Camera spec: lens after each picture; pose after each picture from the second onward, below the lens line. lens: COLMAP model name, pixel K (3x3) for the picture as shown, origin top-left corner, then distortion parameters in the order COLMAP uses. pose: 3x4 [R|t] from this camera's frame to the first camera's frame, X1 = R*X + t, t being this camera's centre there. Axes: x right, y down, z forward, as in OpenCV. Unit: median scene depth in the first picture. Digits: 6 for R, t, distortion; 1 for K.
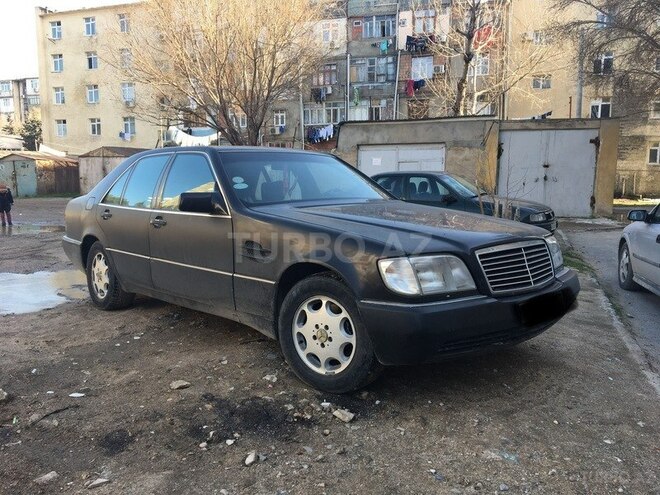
lens RADIAL K [[551.6, 0, 330.0], [0, 551.6, 247.5], [0, 0, 1]] dist [0.093765, -0.156131]
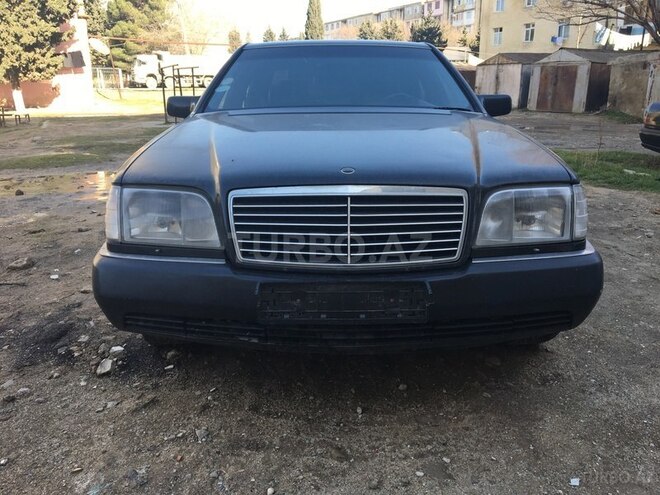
lens RADIAL K [[551.6, 0, 330.0], [0, 551.6, 247.5], [0, 0, 1]] dist [0.093765, -0.156131]
pose [[0.723017, 0.182787, -0.666209, 0.088685], [-0.077940, 0.979787, 0.184236, -0.006310], [0.686419, -0.081282, 0.722649, 0.070408]]
